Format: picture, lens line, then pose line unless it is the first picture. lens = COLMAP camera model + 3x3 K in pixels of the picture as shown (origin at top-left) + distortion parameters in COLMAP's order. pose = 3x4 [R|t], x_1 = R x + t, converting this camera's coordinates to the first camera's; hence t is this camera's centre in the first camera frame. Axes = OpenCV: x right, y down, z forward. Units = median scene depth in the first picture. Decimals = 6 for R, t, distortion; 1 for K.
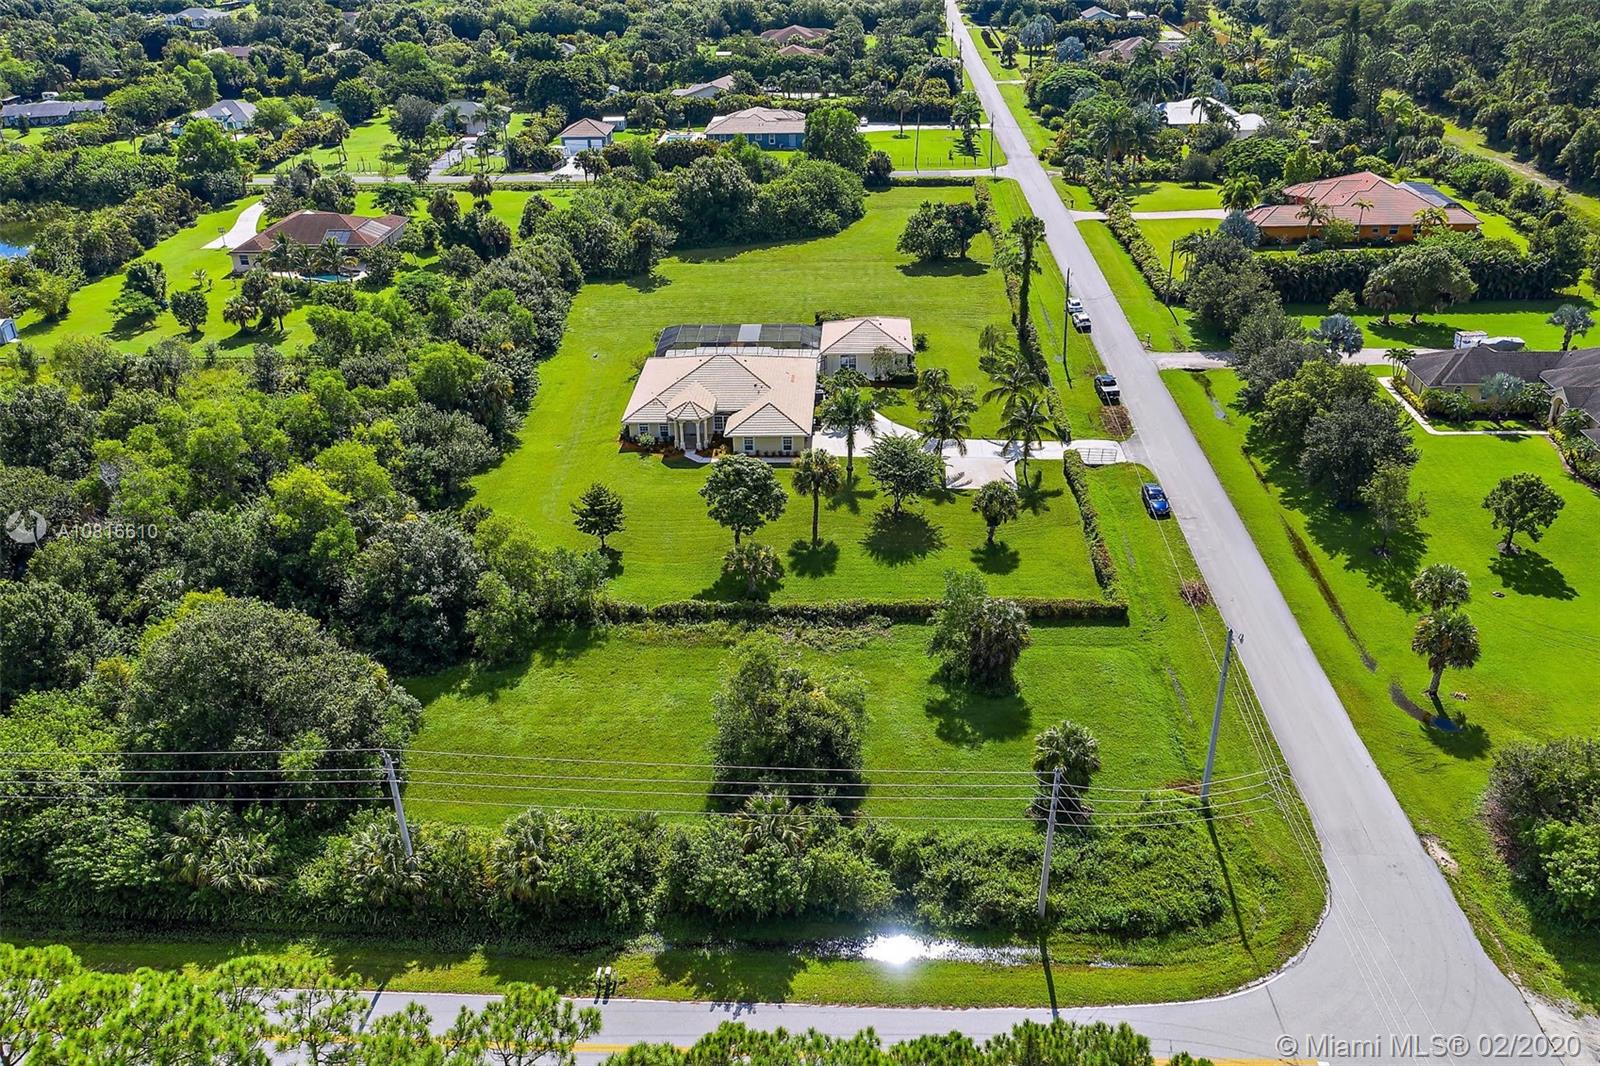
lens RADIAL K [[1285.6, 0, 800.0], [0, 1285.6, 533.0], [0, 0, 1]] dist [-0.003156, -0.004879]
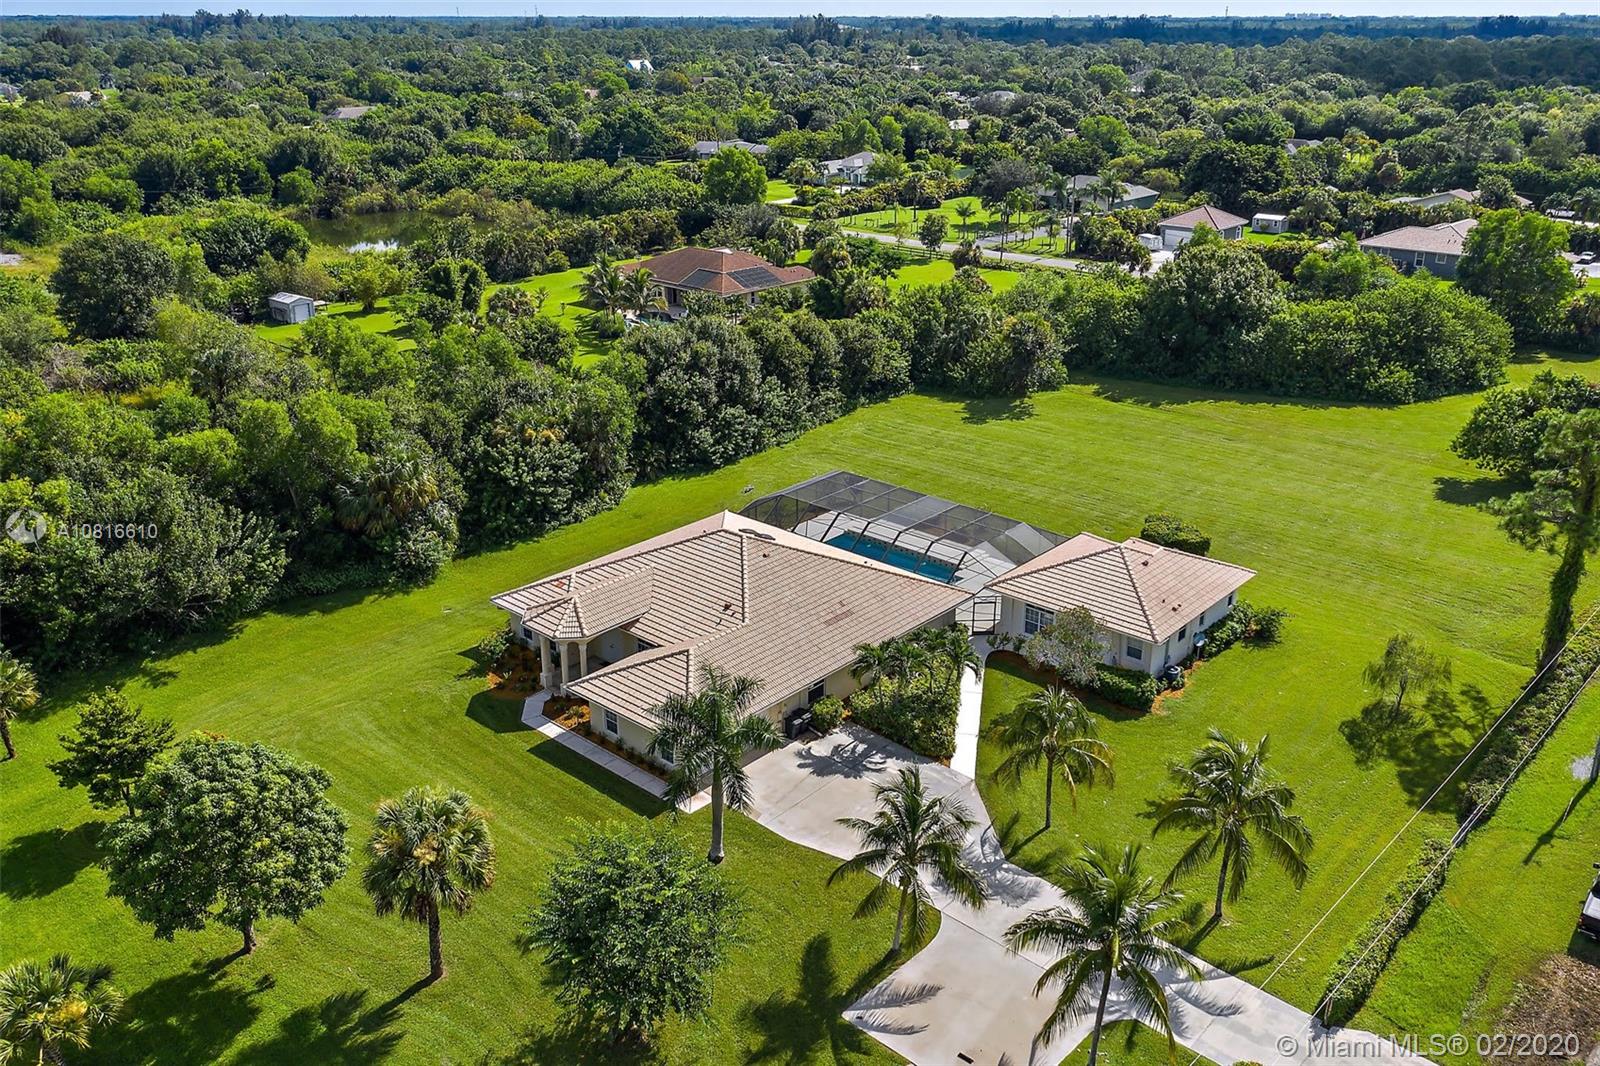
lens RADIAL K [[1312.0, 0, 803.5], [0, 1312.0, 508.2], [0, 0, 1]] dist [-0.003100, 0.000823]
pose [[0.772964, 0.242150, -0.586421, 0.235016], [-0.310780, 0.950326, -0.017225, -0.132013], [0.553120, 0.195562, 0.809823, 0.532061]]
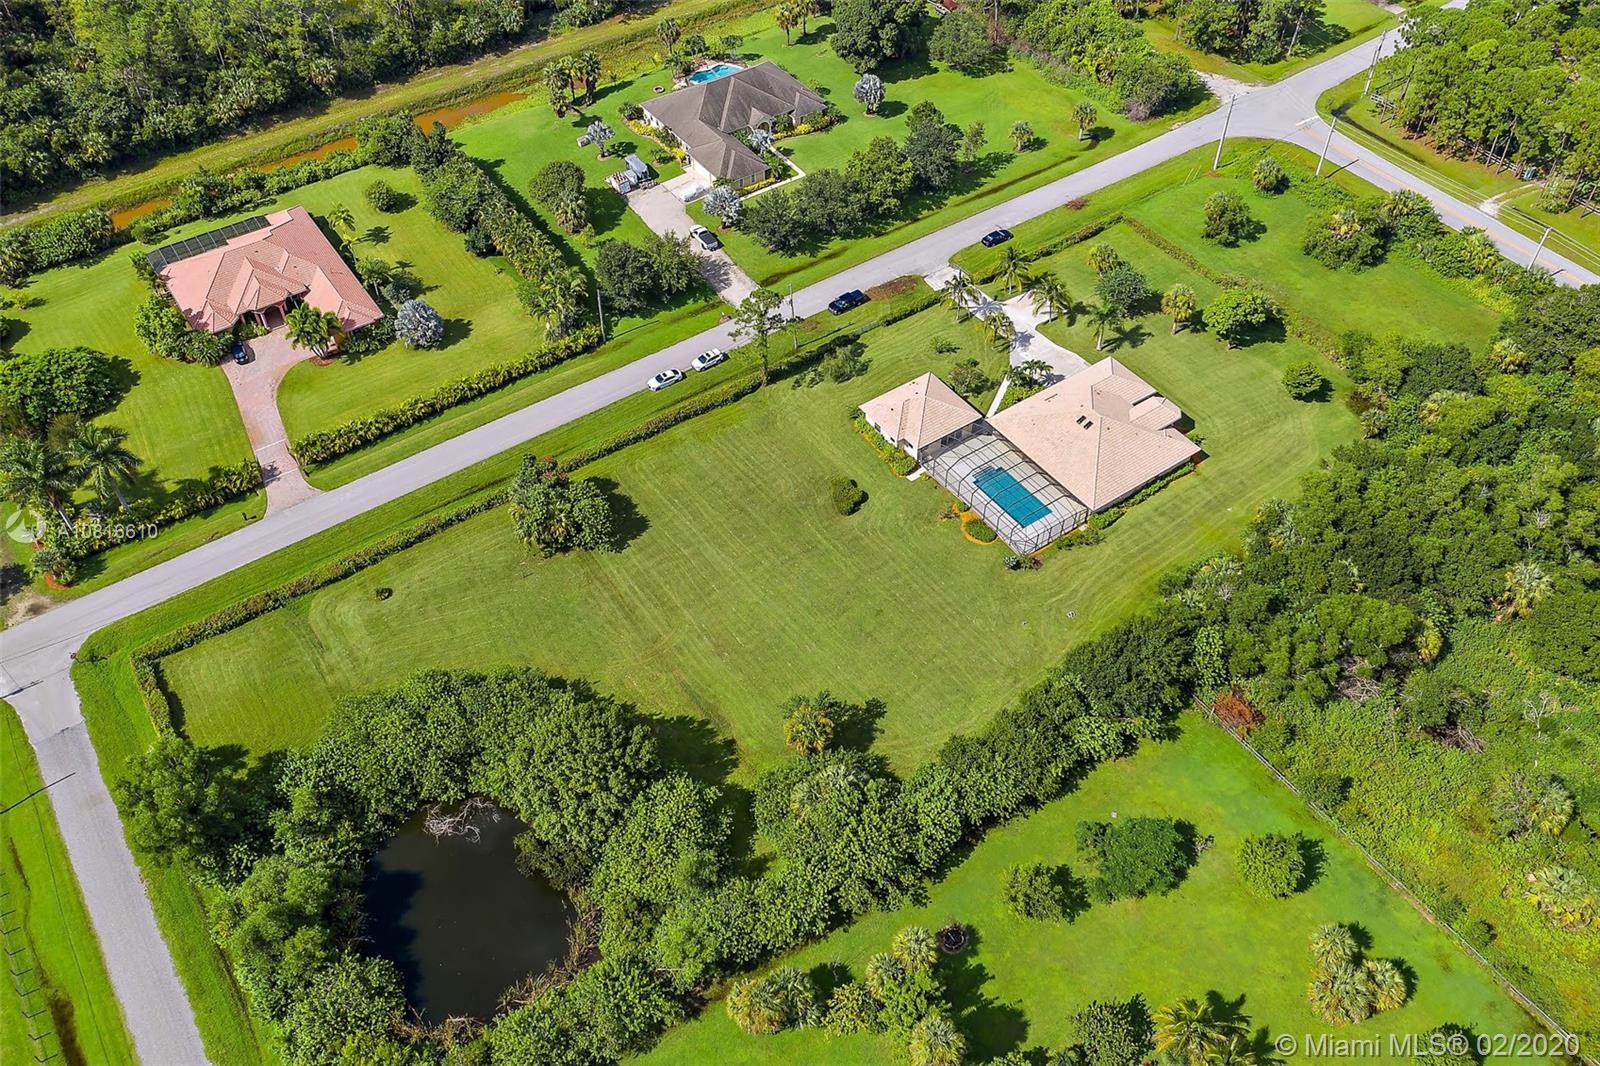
lens RADIAL K [[1285.6, 0, 800.0], [0, 1285.6, 533.0], [0, 0, 1]] dist [-0.003156, -0.004879]
pose [[-0.608930, -0.565702, 0.556044, -0.536331], [0.389454, 0.397471, 0.830869, -1.033440], [-0.691036, 0.722494, -0.021717, 1.151327]]
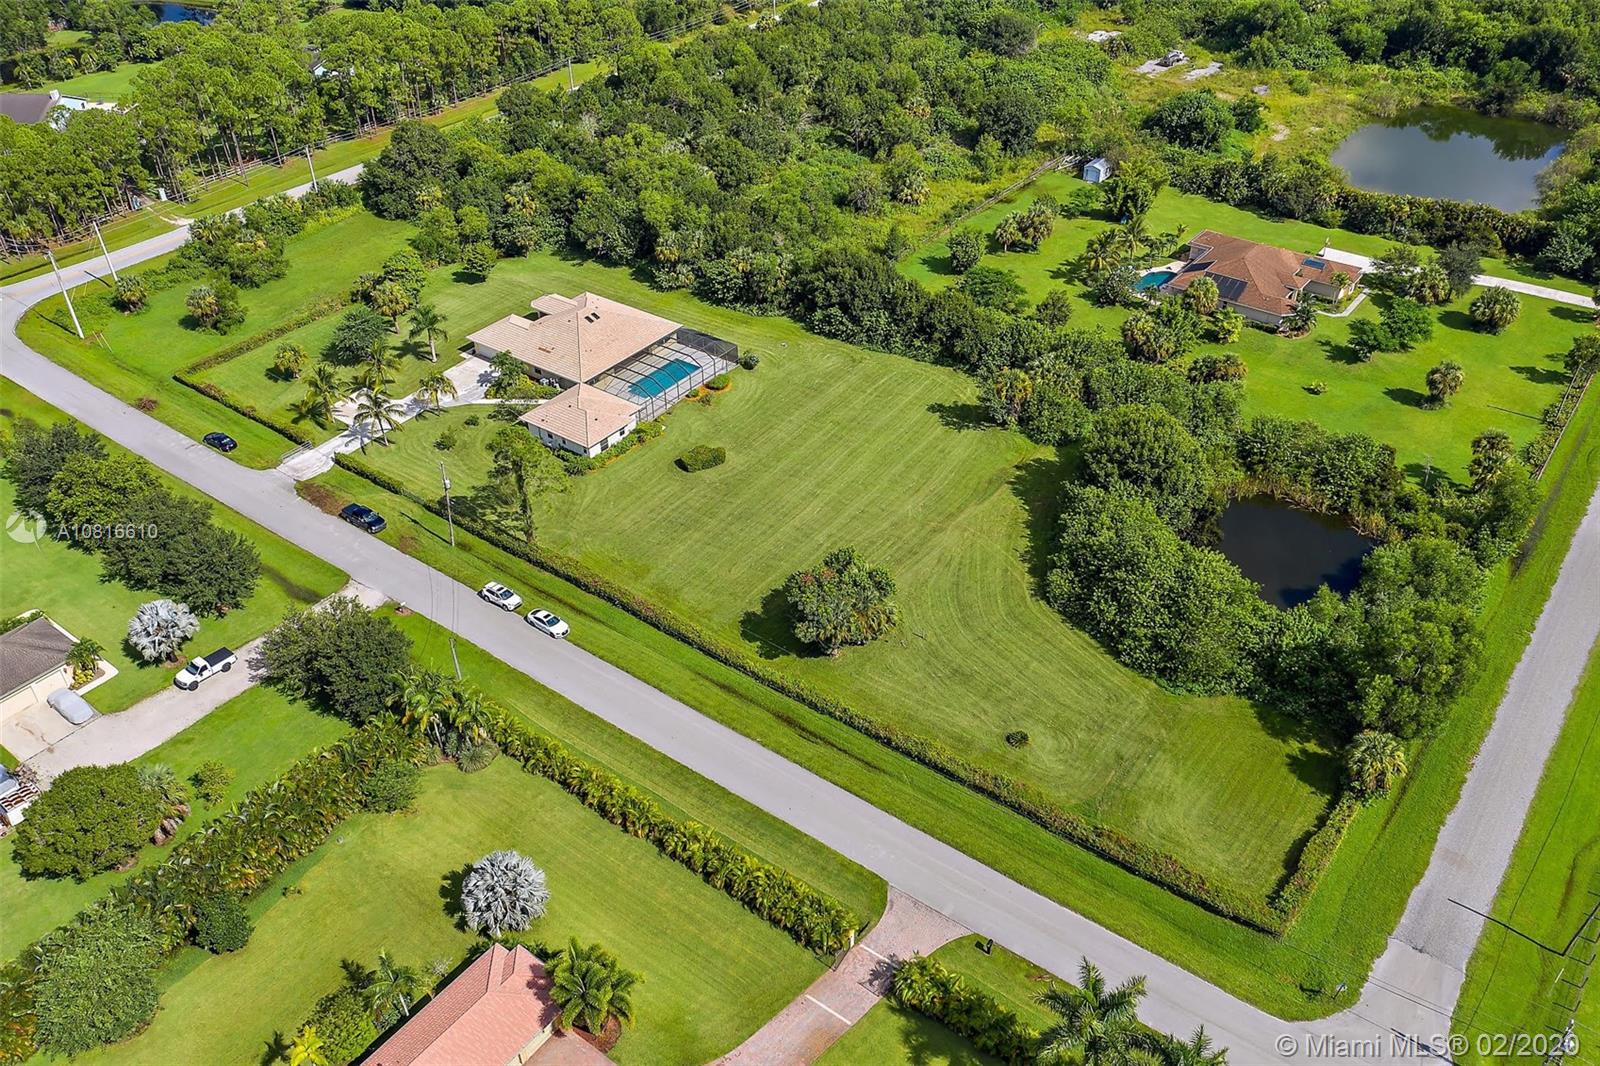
lens RADIAL K [[1281.6, 0, 797.4], [0, 1281.6, 528.1], [0, 0, 1]] dist [-0.004512, 0.001412]
pose [[-0.562328, 0.510608, -0.650436, 0.657588], [-0.363742, 0.553657, 0.749103, -0.915834], [0.742617, 0.657832, -0.125607, 1.296422]]
